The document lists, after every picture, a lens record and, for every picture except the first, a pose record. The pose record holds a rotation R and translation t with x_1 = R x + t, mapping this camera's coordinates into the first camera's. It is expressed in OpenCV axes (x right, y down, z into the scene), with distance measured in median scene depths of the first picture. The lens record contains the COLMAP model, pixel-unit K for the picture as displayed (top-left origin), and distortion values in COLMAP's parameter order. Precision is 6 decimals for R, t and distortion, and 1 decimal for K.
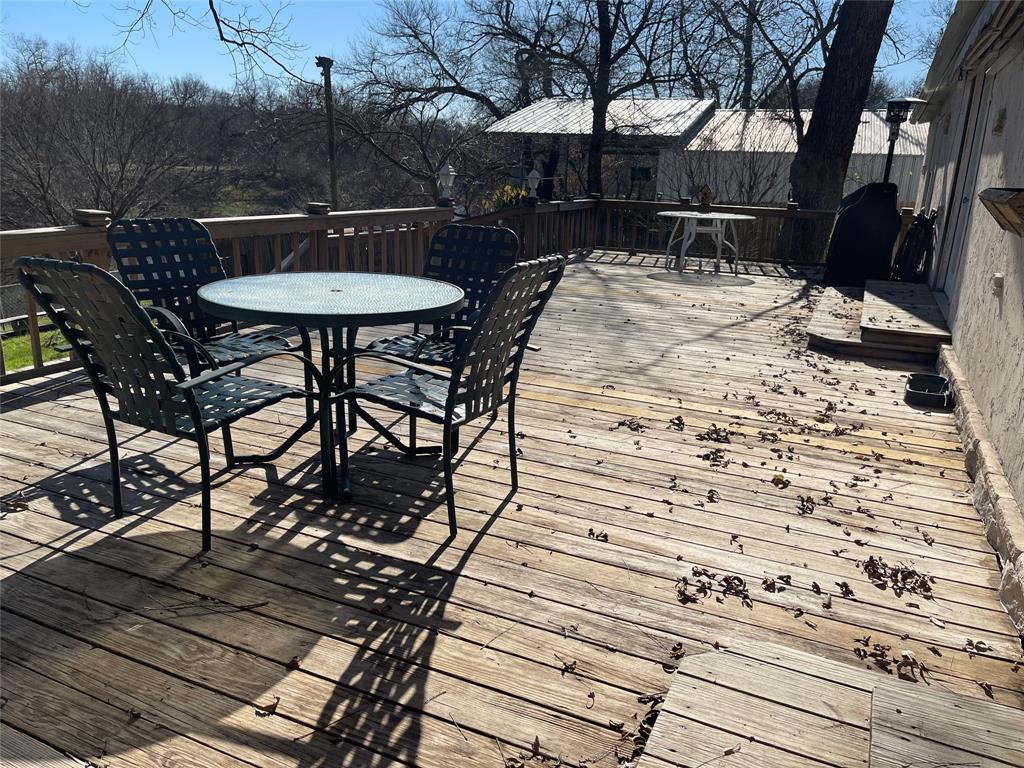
lens RADIAL K [[765.8, 0, 513.3], [0, 765.8, 390.2], [0, 0, 1]] dist [0.077093, -0.107217]
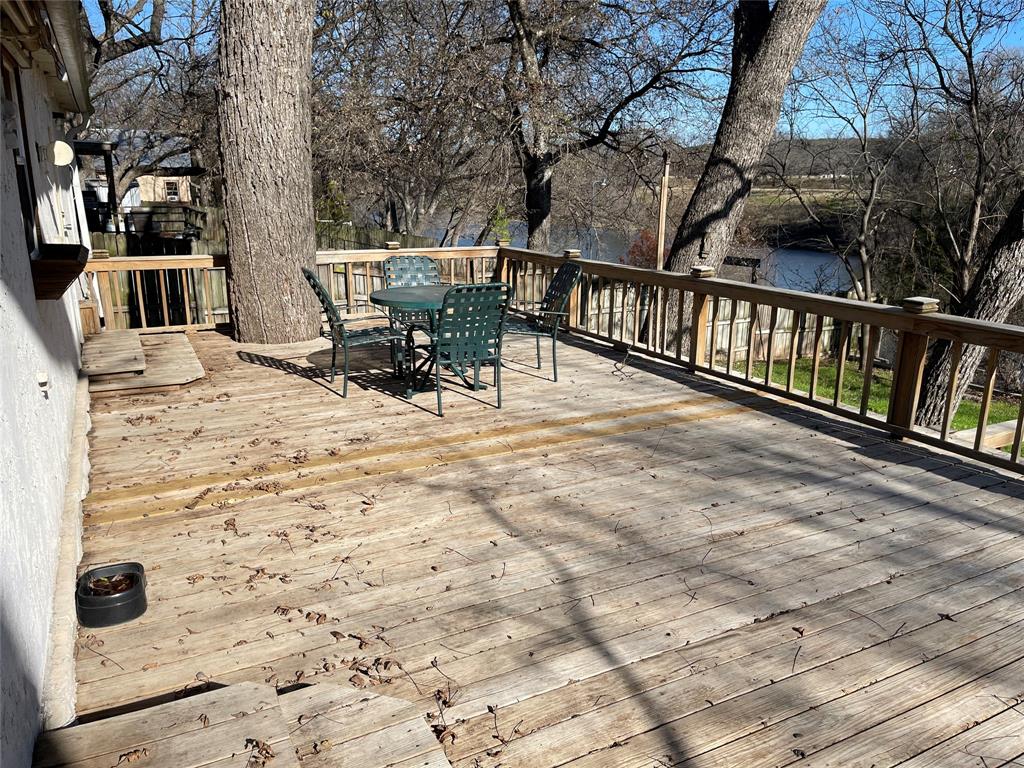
lens RADIAL K [[765.8, 0, 513.3], [0, 765.8, 390.2], [0, 0, 1]] dist [0.077093, -0.107217]
pose [[-0.614525, 0.158881, -0.772733, 1.218939], [-0.264804, 0.881138, 0.391759, -0.743812], [0.743127, 0.445368, -0.499409, 2.277236]]
